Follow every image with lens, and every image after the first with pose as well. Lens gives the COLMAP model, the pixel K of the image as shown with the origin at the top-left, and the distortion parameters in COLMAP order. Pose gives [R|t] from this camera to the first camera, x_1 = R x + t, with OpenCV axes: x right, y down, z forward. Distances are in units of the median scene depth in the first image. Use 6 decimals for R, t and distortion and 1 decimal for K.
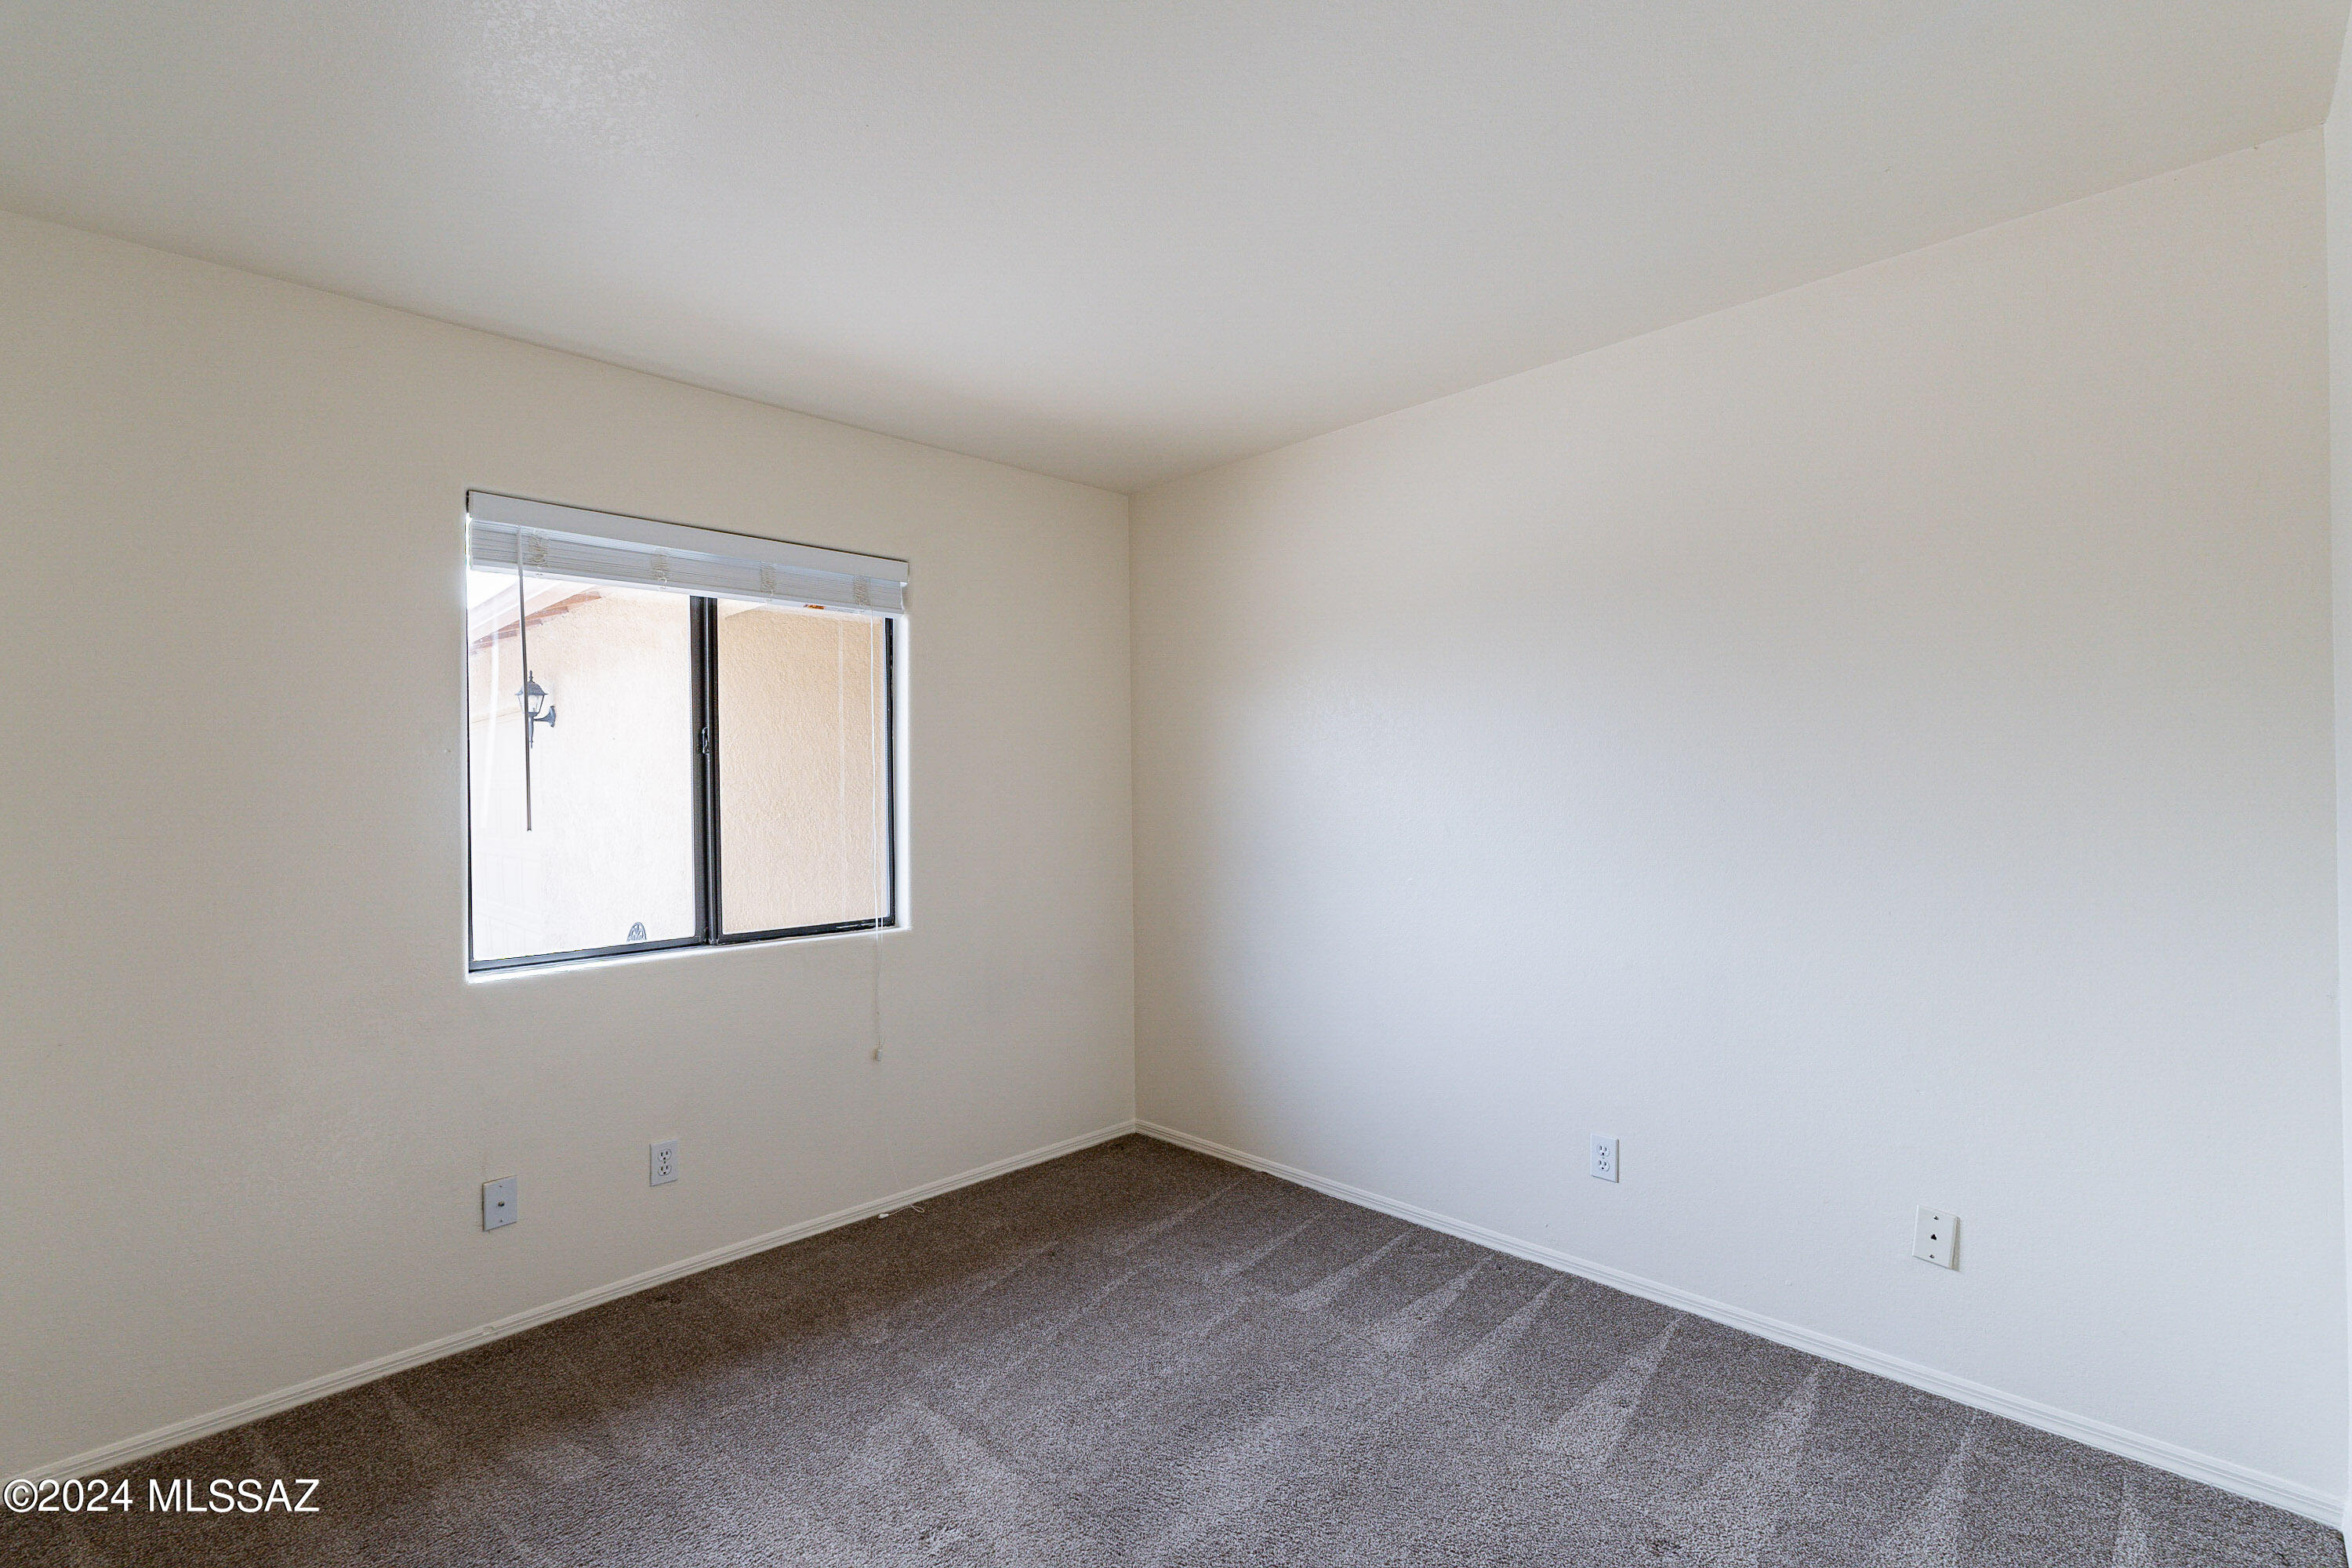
lens RADIAL K [[1028.4, 0, 1176.0], [0, 1028.4, 784.0], [0, 0, 1]] dist [-0.013015, -0.000556]
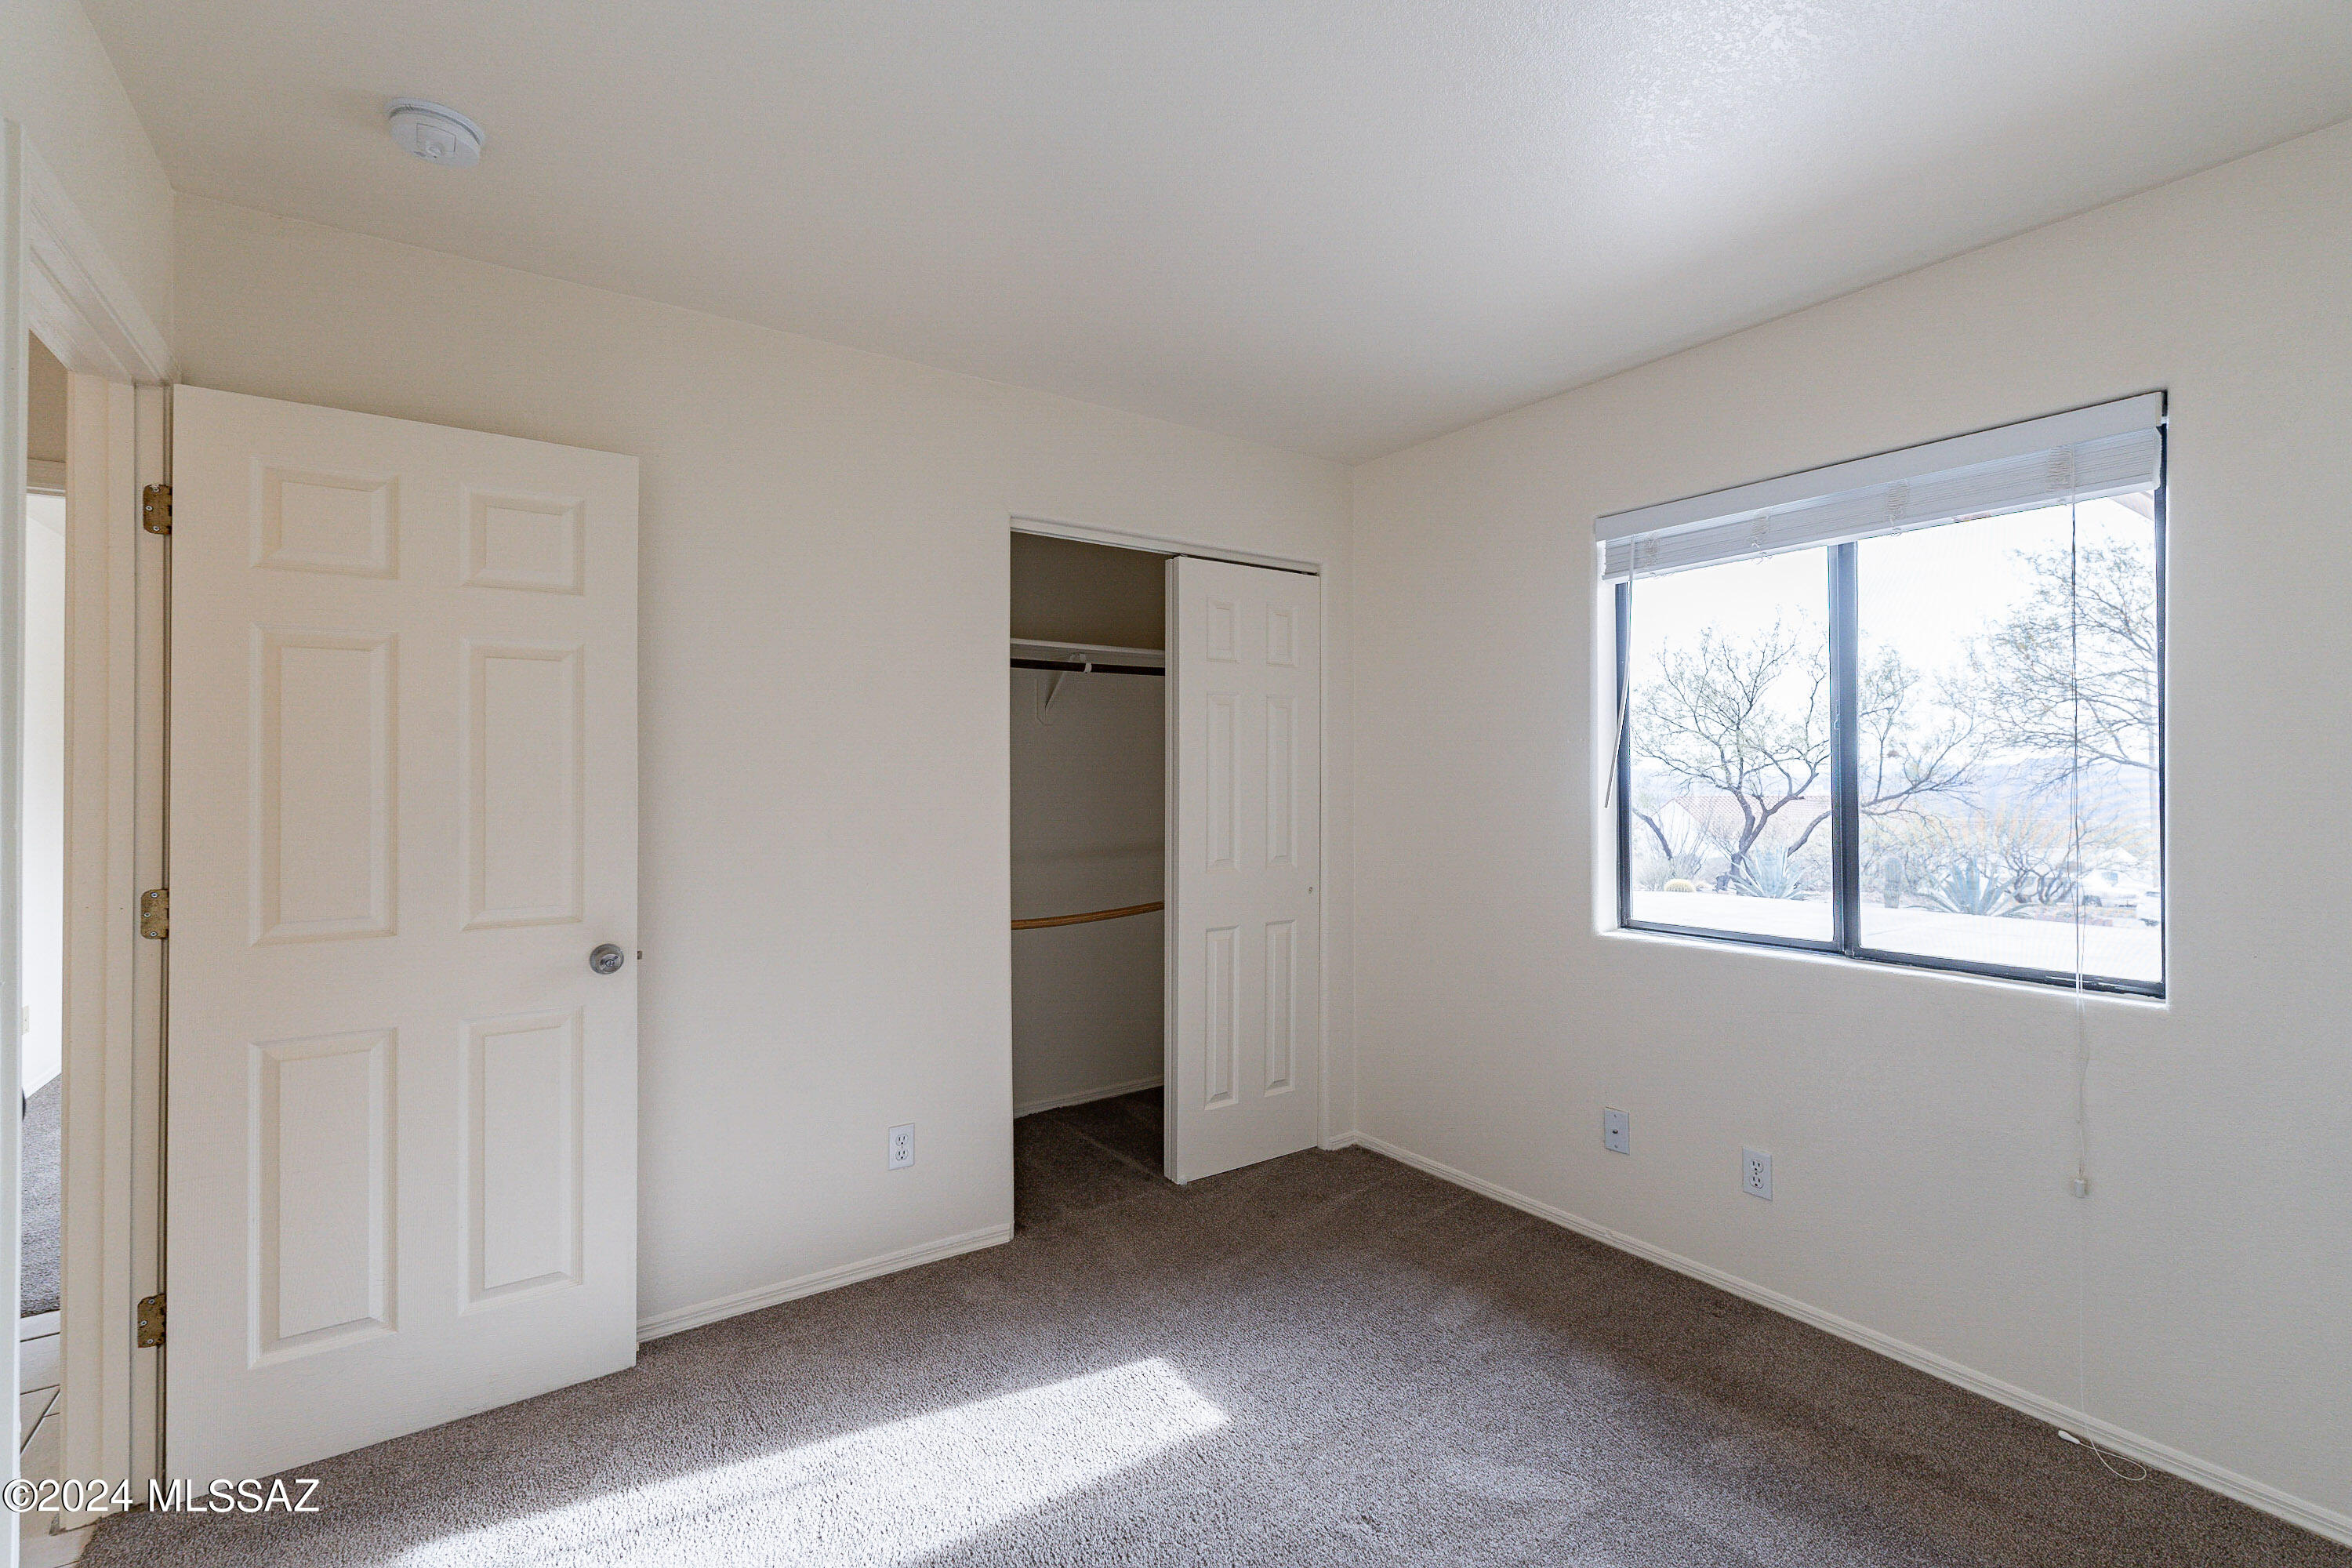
lens RADIAL K [[1028.4, 0, 1176.0], [0, 1028.4, 784.0], [0, 0, 1]] dist [-0.013015, -0.000556]
pose [[-0.204097, 0.013316, -0.978860, 0.482539], [0.009410, 0.999888, 0.011640, 0.000552], [0.978905, -0.006835, -0.204199, 0.639698]]
